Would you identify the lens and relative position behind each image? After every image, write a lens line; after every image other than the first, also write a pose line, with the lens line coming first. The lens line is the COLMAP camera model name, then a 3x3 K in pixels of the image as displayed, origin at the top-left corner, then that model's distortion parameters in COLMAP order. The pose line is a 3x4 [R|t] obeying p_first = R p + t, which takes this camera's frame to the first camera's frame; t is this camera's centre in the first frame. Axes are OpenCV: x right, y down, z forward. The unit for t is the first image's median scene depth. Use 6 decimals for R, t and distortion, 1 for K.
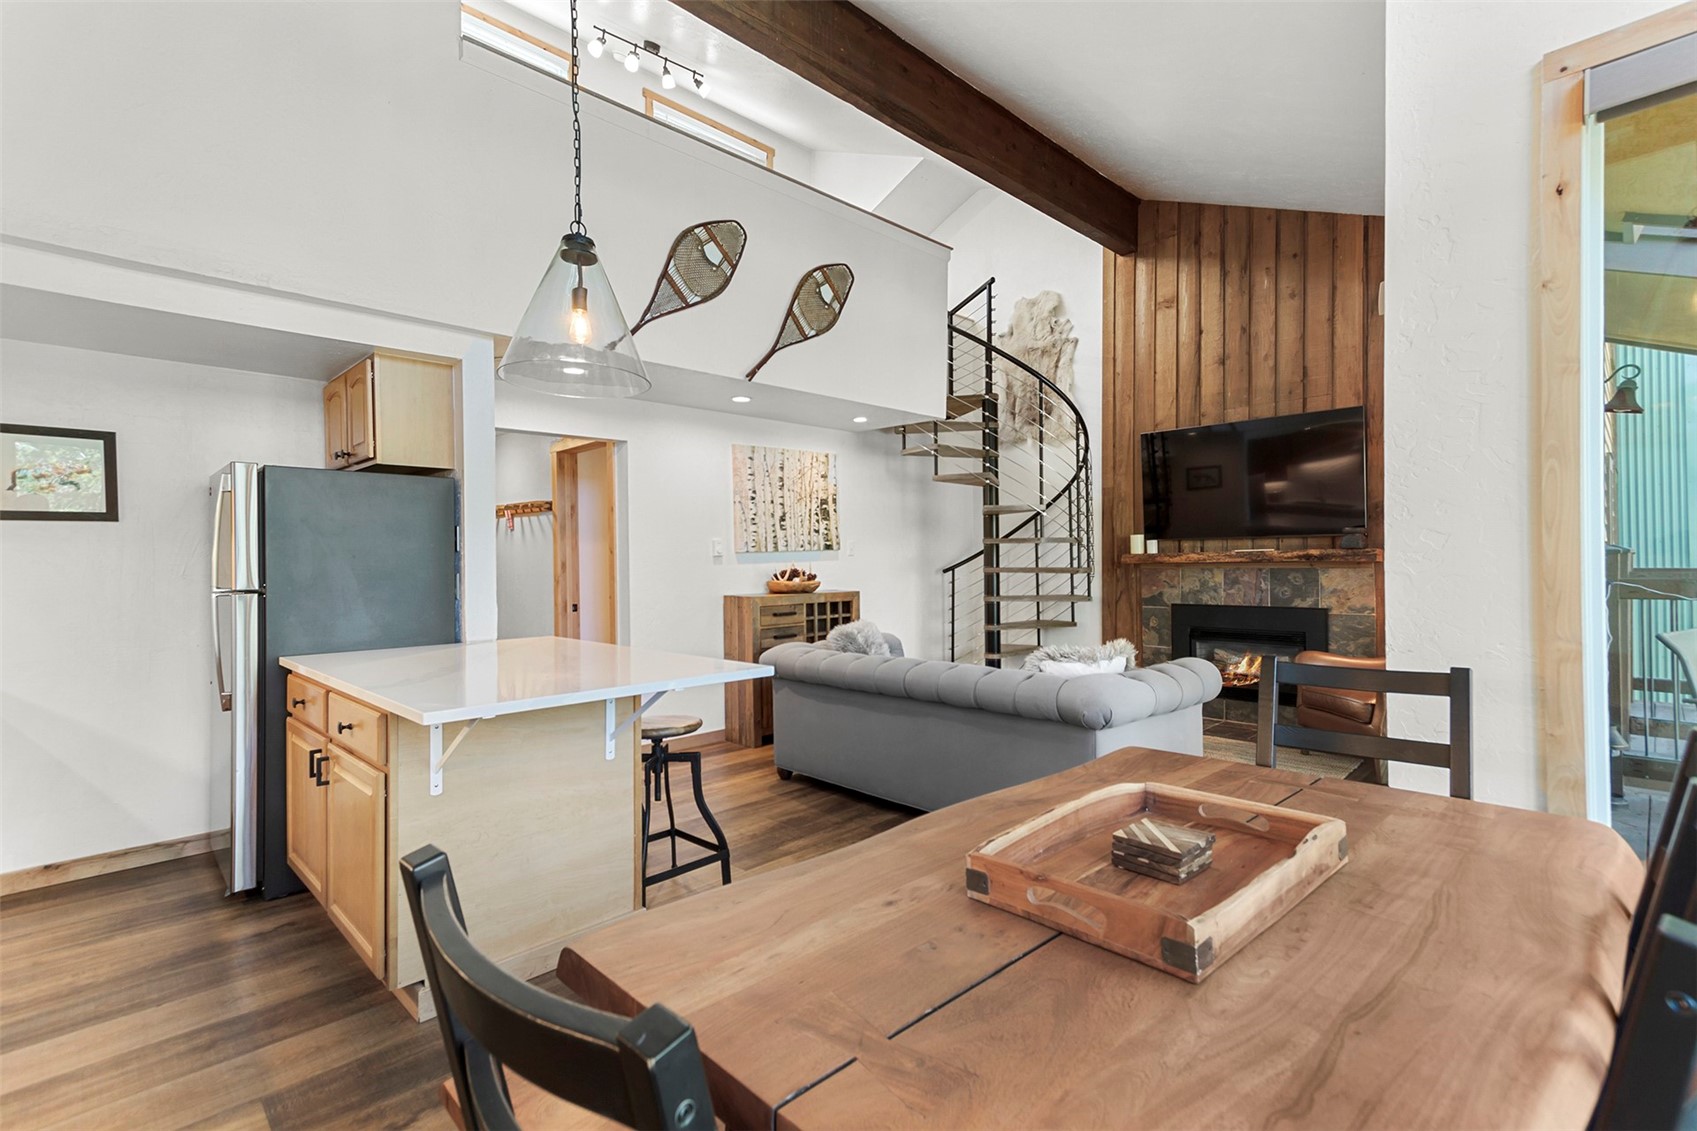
lens RADIAL K [[783.0, 0, 850.2], [0, 783.0, 562.1], [0, 0, 1]] dist [0.024776, -0.000326]
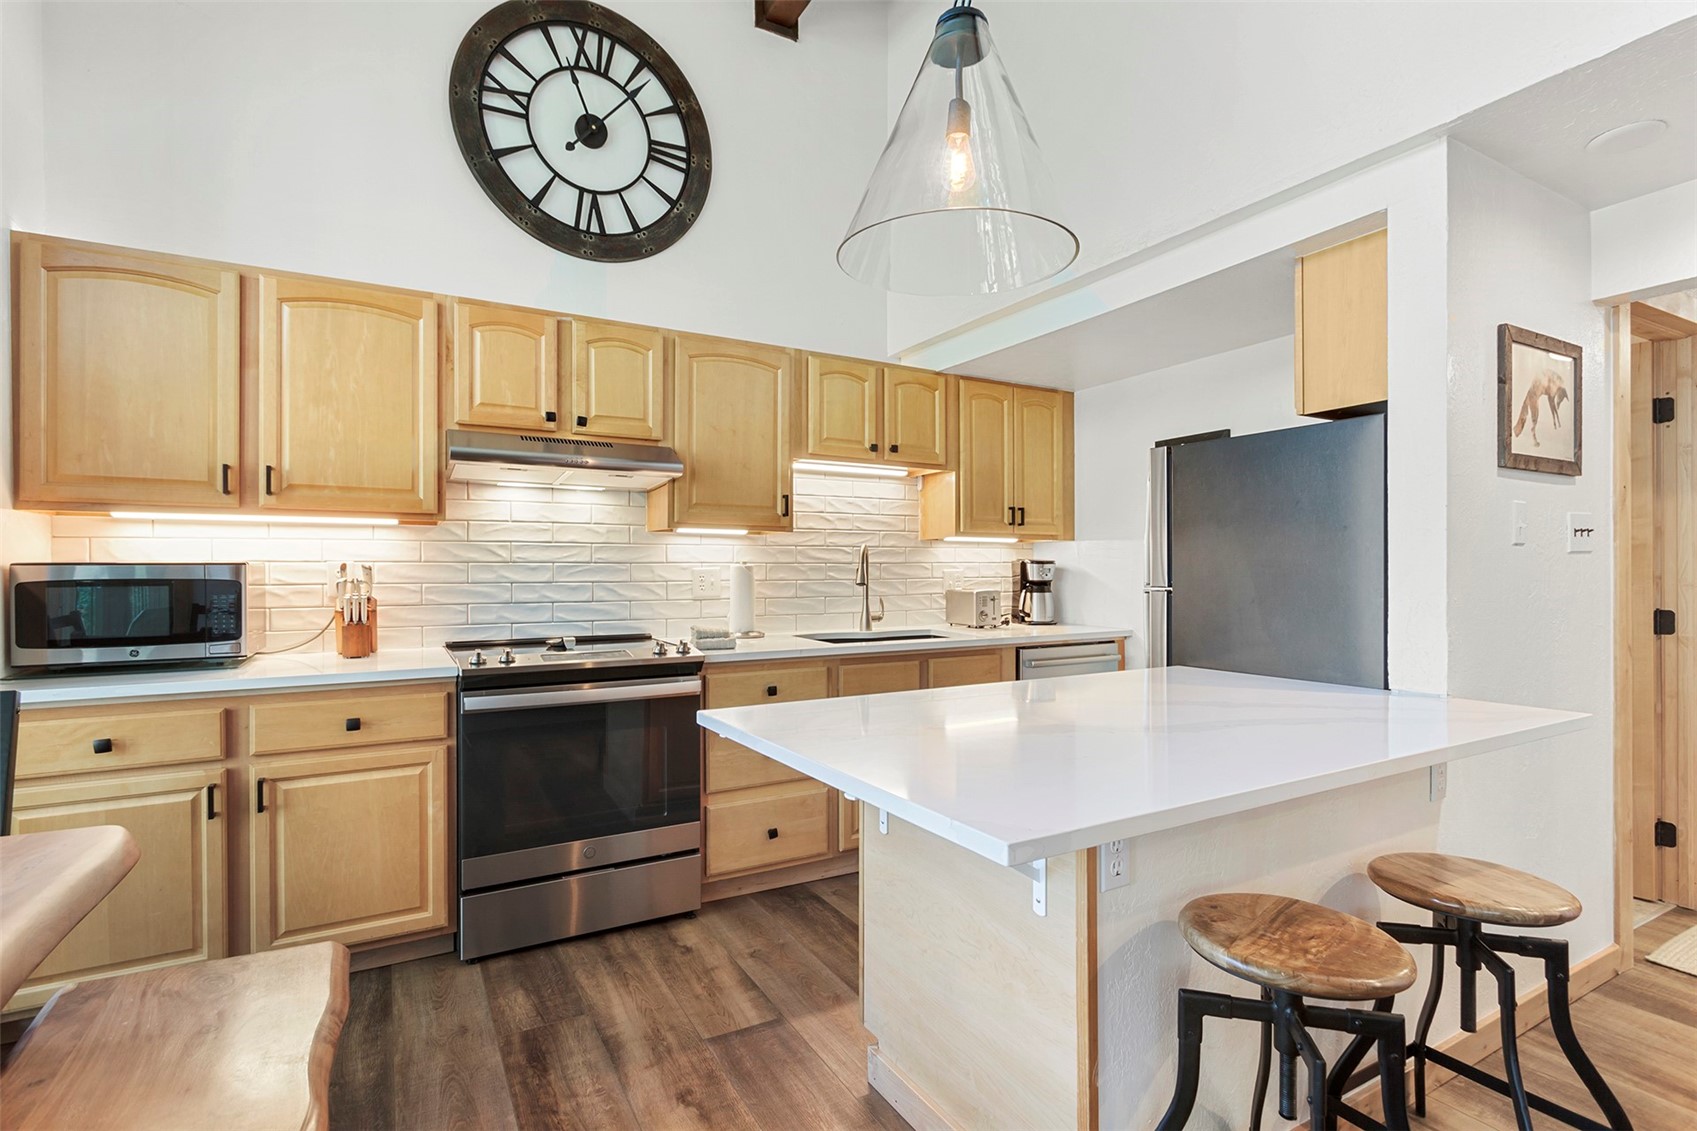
lens RADIAL K [[808.8, 0, 843.7], [0, 808.8, 569.8], [0, 0, 1]] dist [0.000311, 0.000005]
pose [[-0.255493, 0.009776, -0.966762, 0.197611], [0.007160, 0.999941, 0.008219, 0.005592], [0.966784, -0.004823, -0.255547, 0.752992]]
